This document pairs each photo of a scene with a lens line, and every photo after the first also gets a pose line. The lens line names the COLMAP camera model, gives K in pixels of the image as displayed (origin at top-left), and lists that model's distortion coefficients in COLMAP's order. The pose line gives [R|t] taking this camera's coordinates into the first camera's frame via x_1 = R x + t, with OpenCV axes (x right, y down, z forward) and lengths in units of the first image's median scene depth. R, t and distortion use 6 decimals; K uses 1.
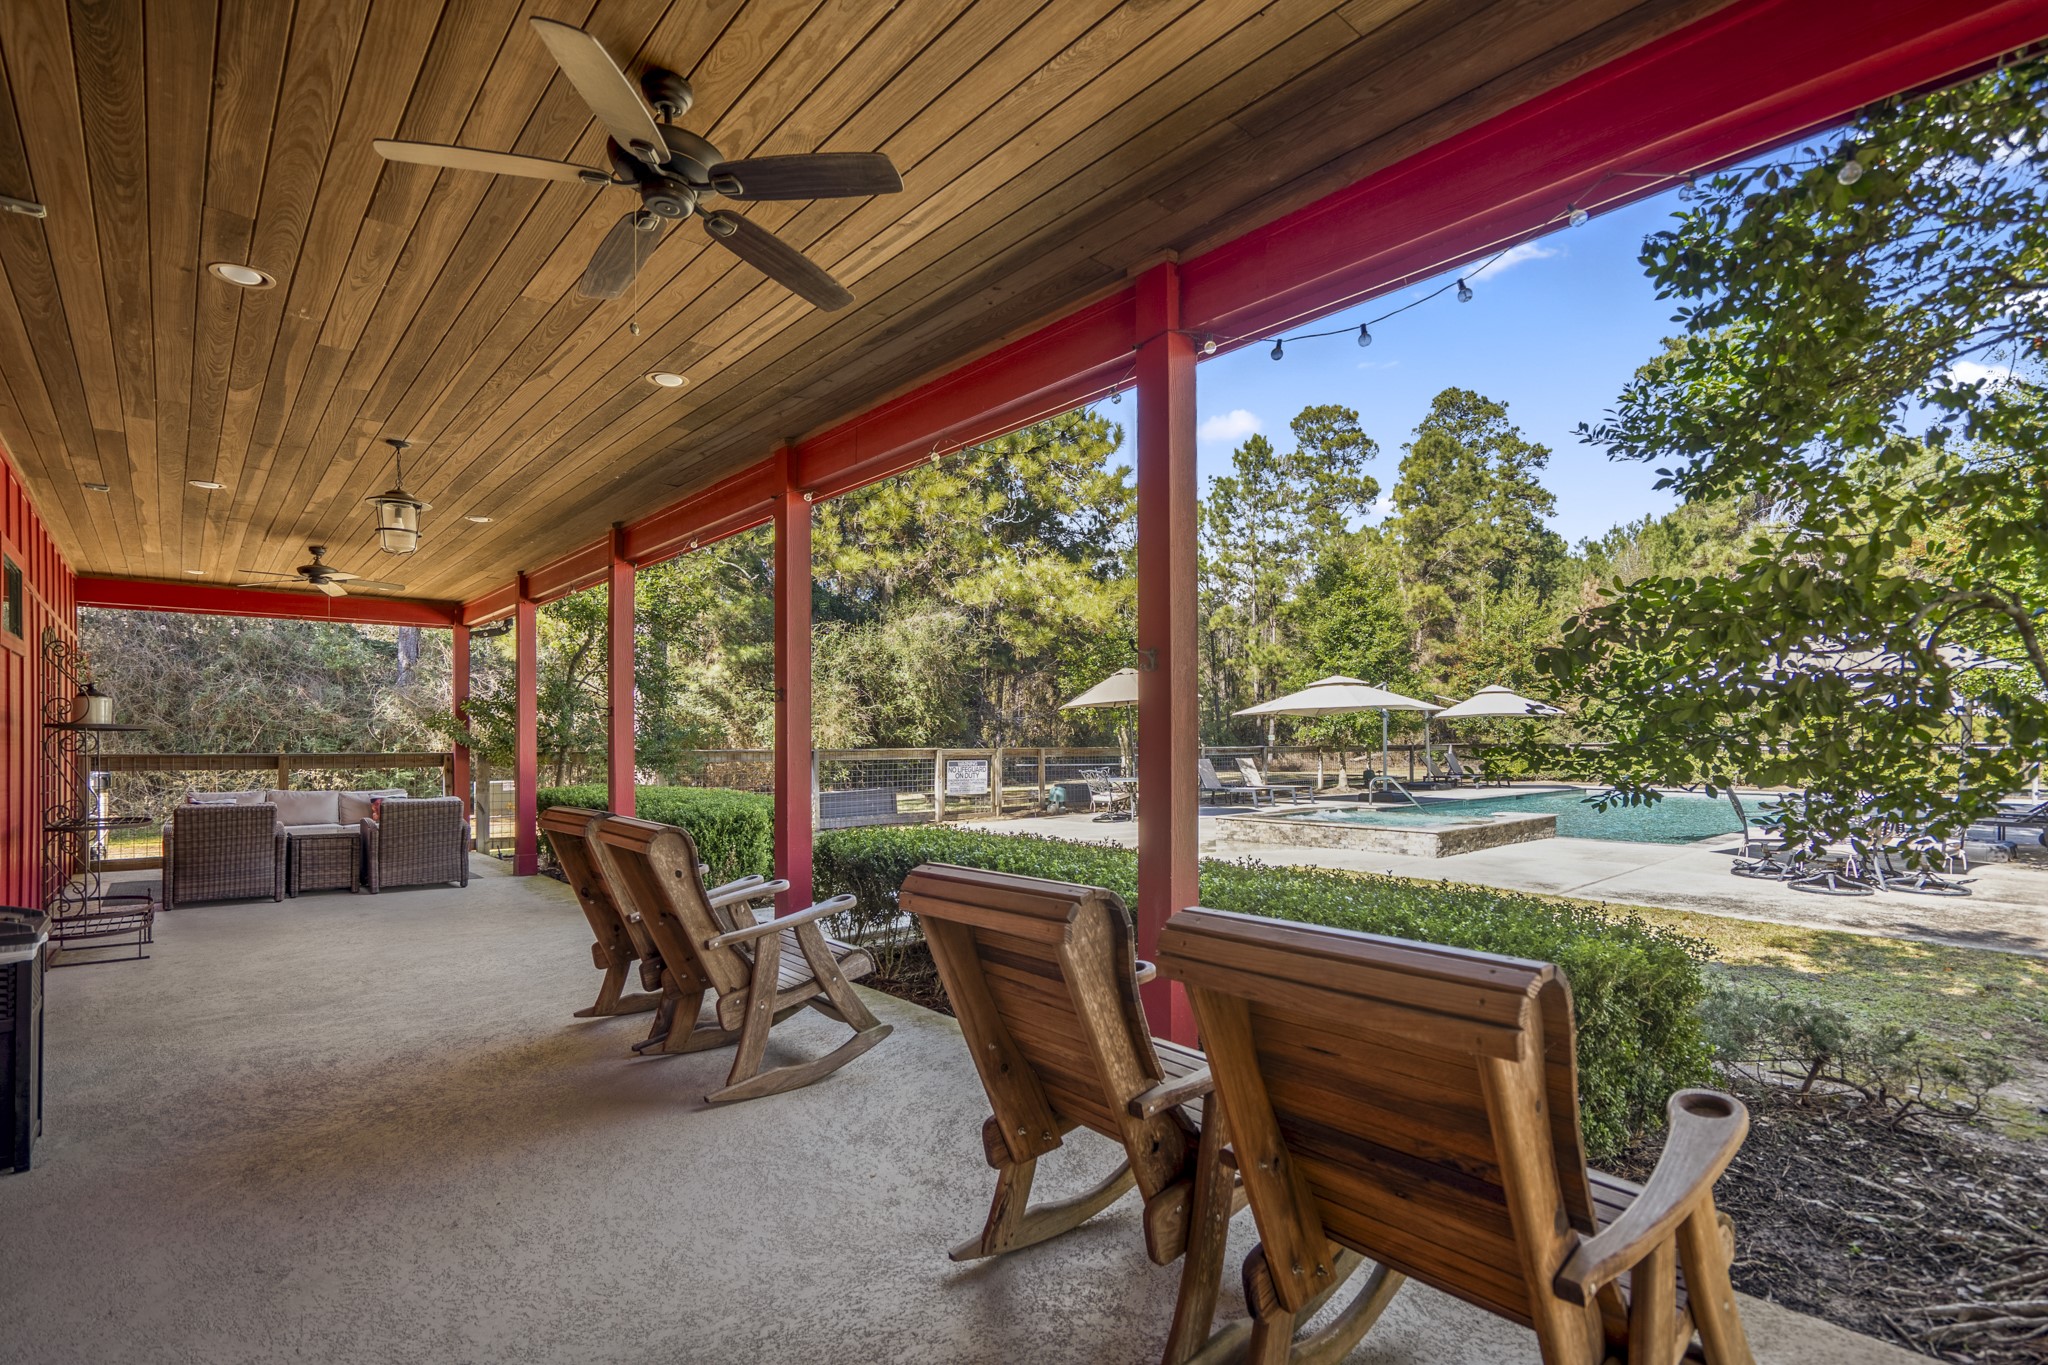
lens RADIAL K [[952.9, 0, 1045.8], [0, 952.9, 740.7], [0, 0, 1]] dist [-0.003685, 0.000281]
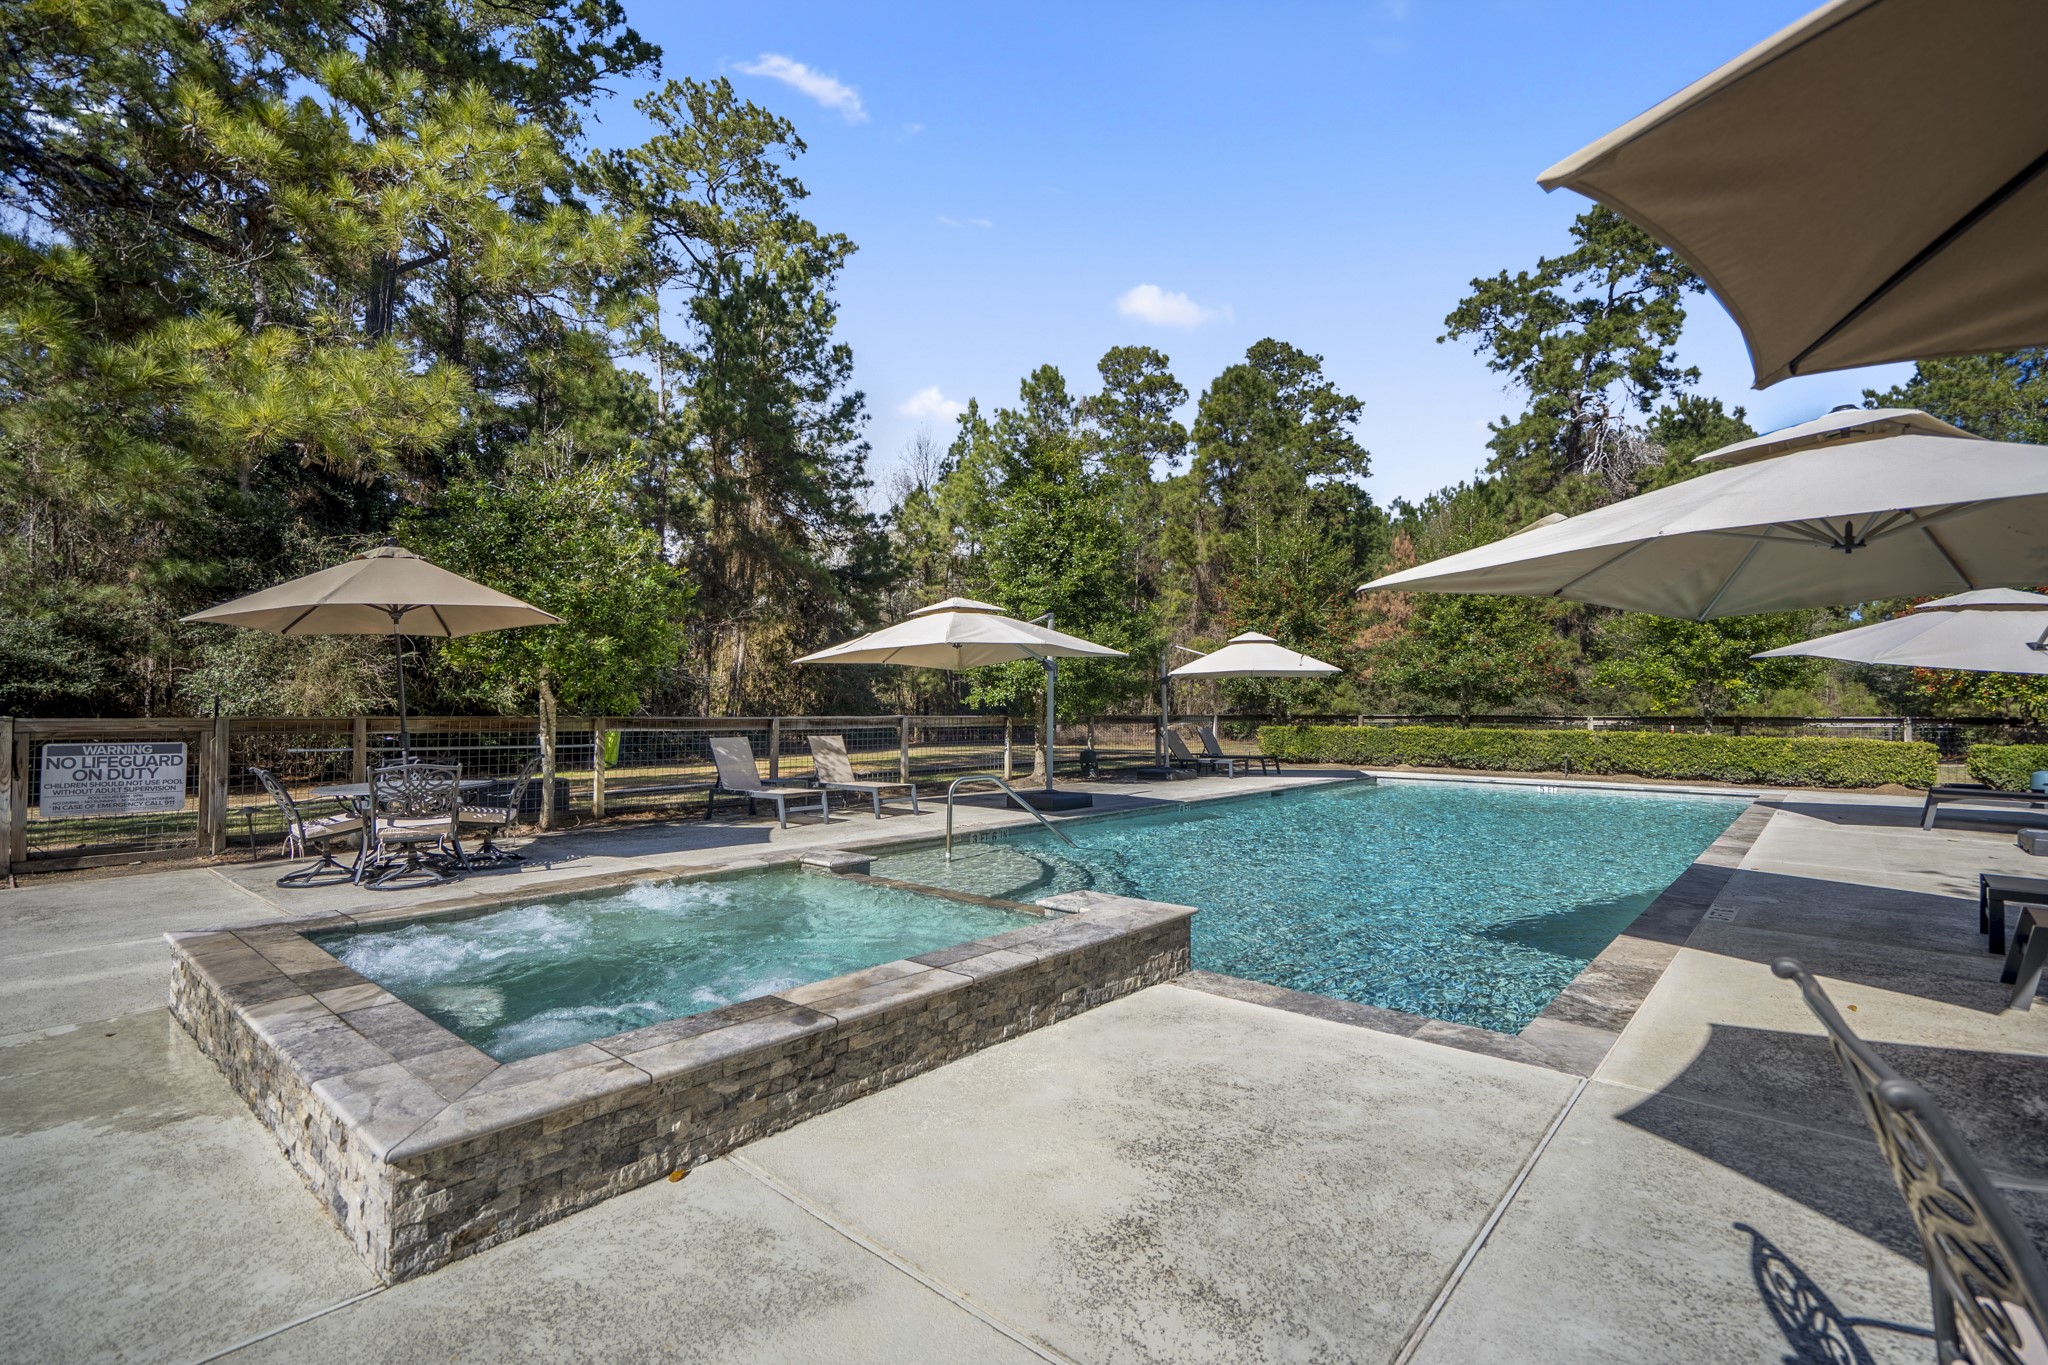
lens RADIAL K [[952.9, 0, 1019.7], [0, 952.9, 684.1], [0, 0, 1]] dist [-0.003685, 0.000281]
pose [[0.991911, 0.009367, 0.126586, 0.074004], [-0.005967, 0.999612, -0.027212, 0.000368], [-0.126792, 0.026236, 0.991582, 0.112385]]
